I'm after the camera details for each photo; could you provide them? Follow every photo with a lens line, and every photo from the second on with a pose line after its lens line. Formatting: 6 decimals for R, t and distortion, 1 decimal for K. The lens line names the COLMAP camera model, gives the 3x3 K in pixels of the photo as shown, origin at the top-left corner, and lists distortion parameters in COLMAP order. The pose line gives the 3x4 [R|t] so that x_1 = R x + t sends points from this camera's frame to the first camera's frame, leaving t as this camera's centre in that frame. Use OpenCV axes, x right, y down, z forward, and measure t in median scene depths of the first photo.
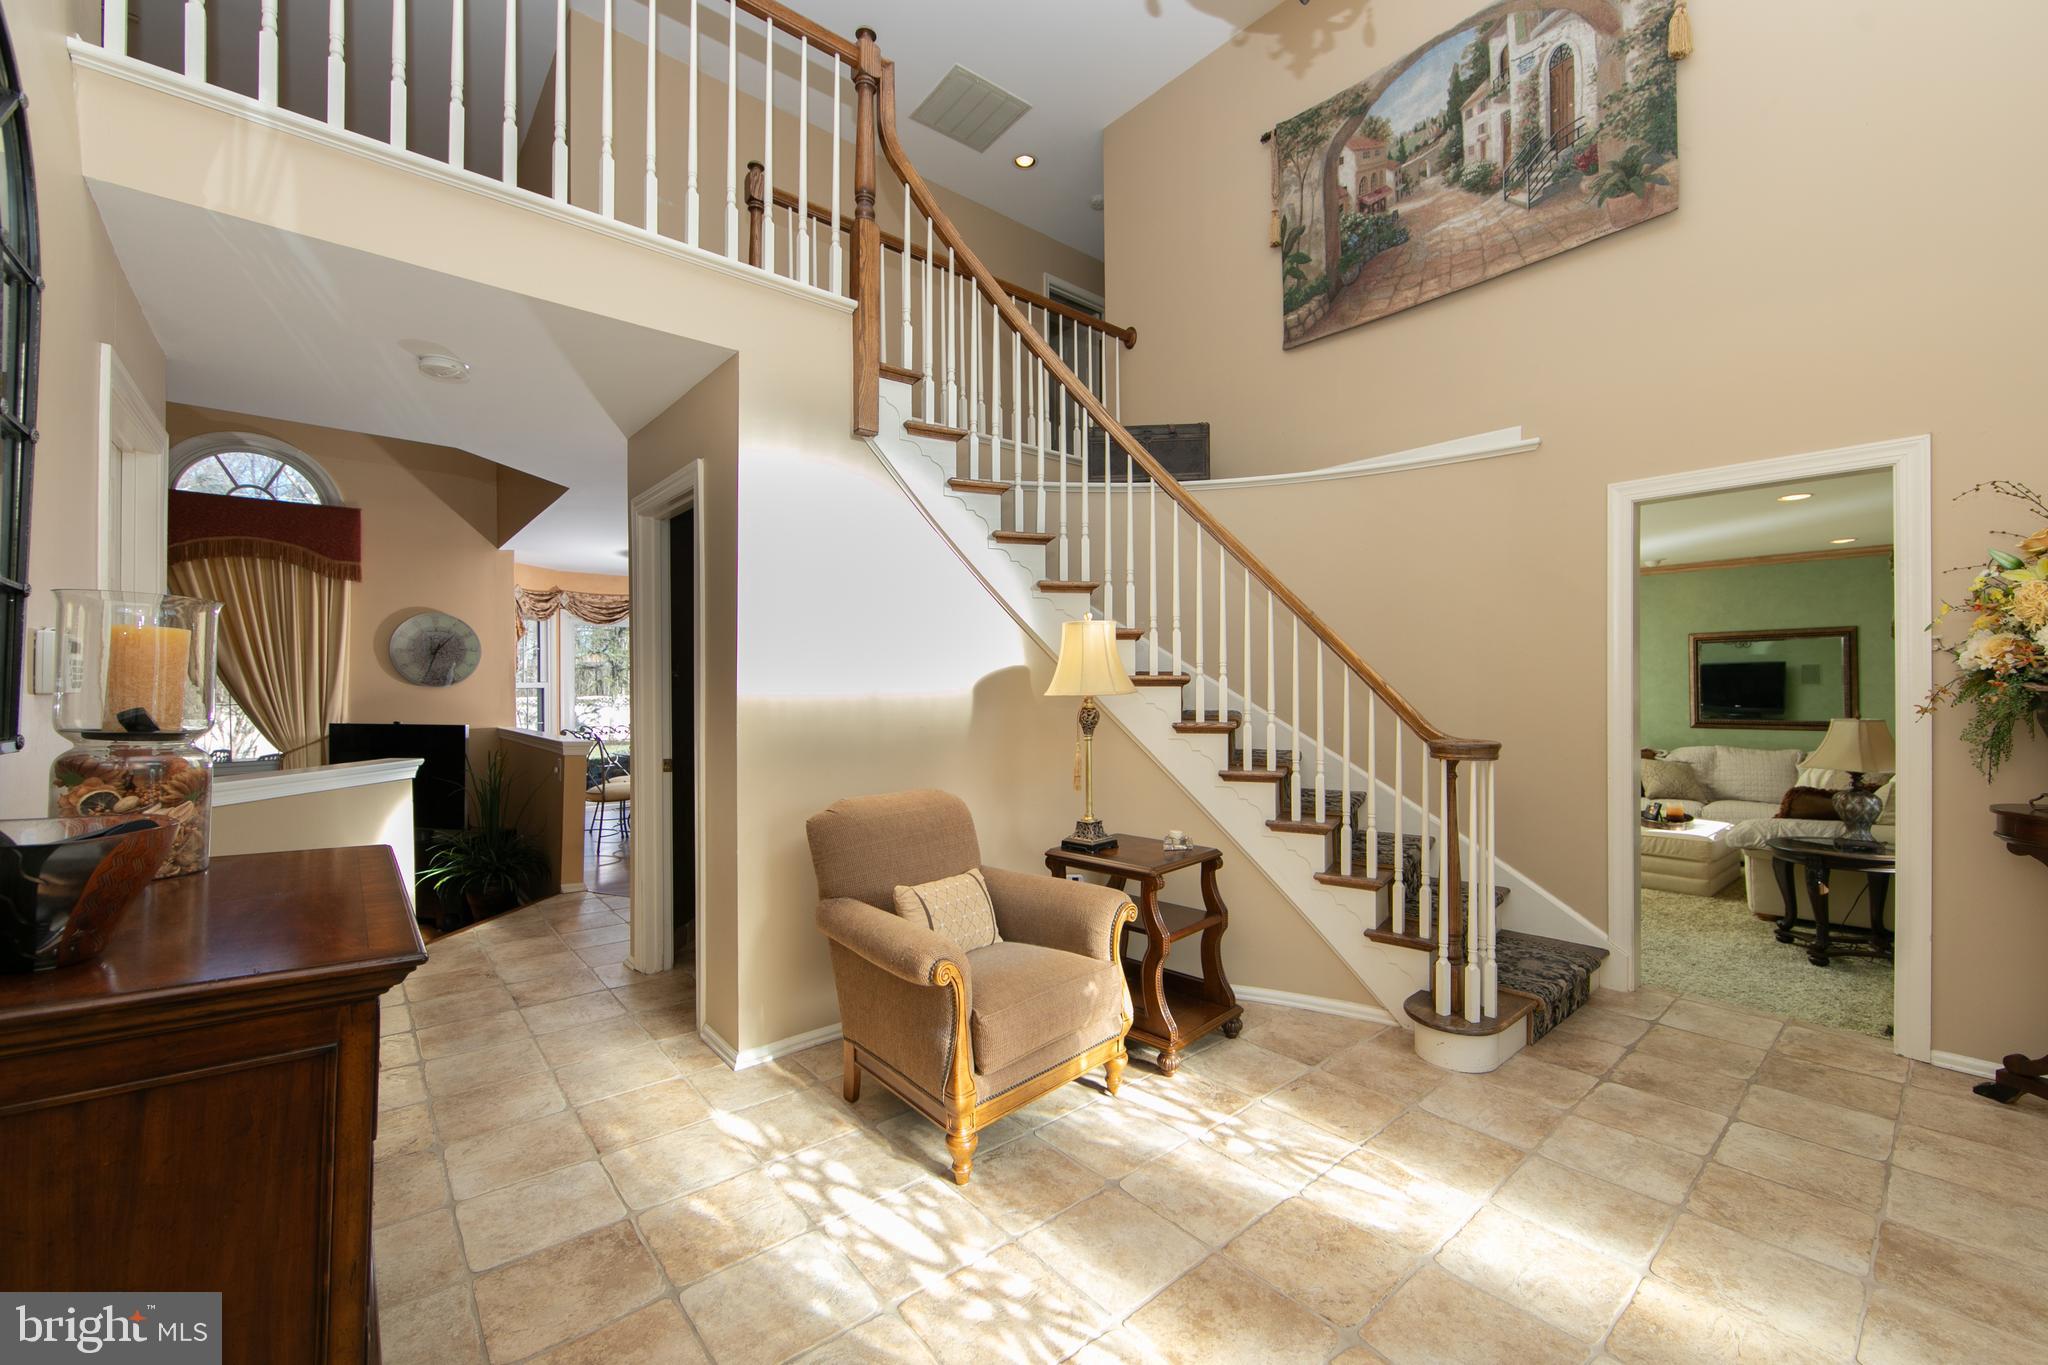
lens RADIAL K [[811.5, 0, 1030.1], [0, 811.5, 680.5], [0, 0, 1]] dist [-0.003696, 0.000317]
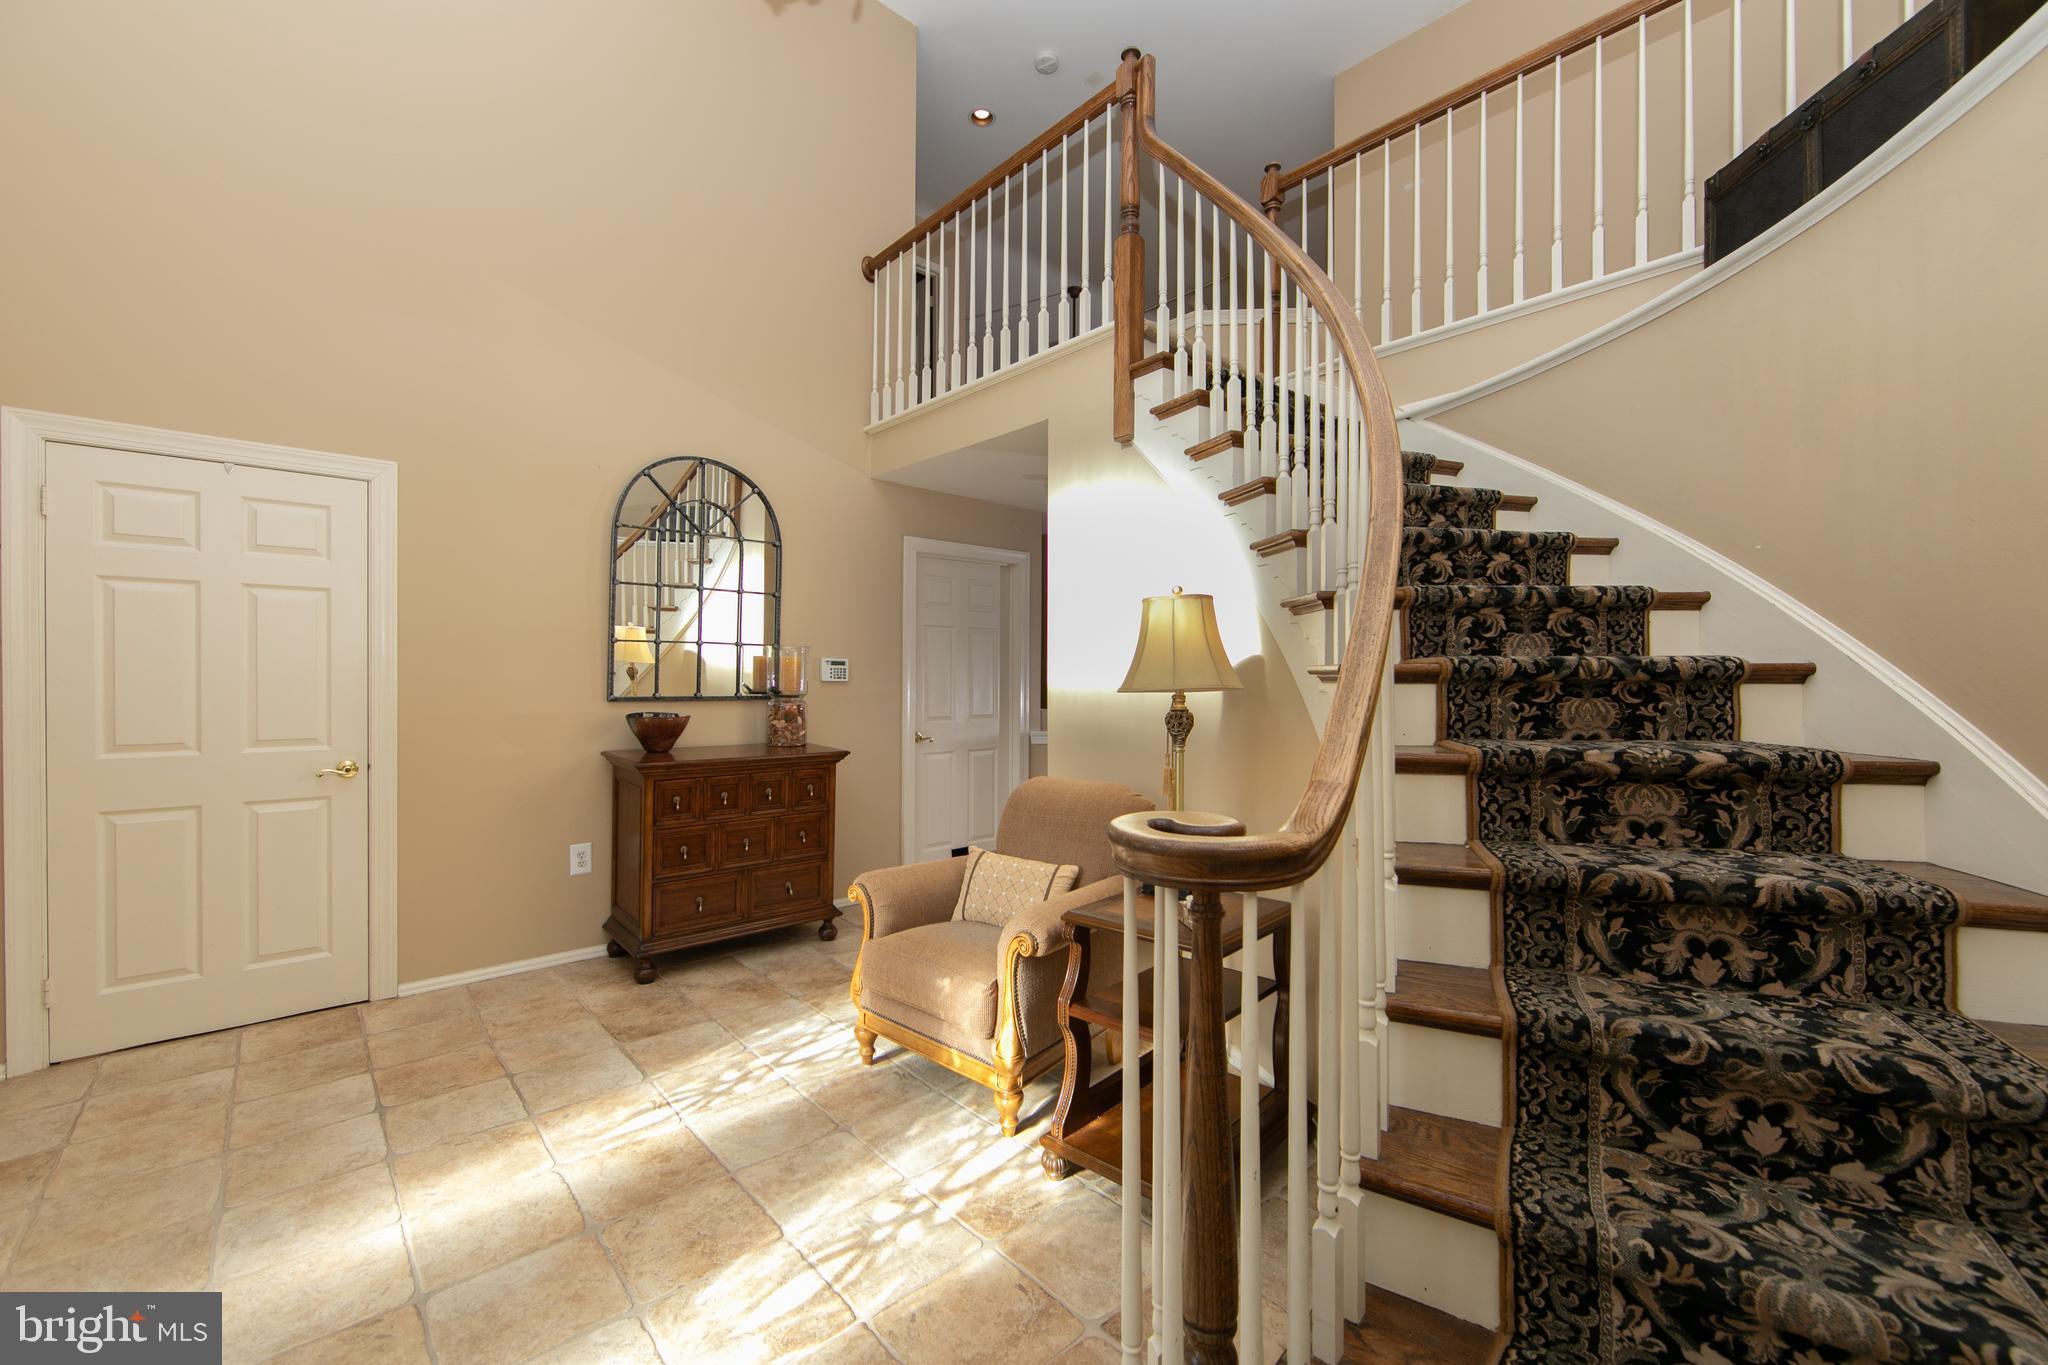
lens RADIAL K [[811.5, 0, 1030.5], [0, 811.5, 681.8], [0, 0, 1]] dist [-0.003696, 0.000317]
pose [[0.039933, 0.002702, -0.999199, 1.143275], [0.002785, 0.999992, 0.002816, 0.006759], [0.999198, -0.002896, 0.039925, 1.136211]]
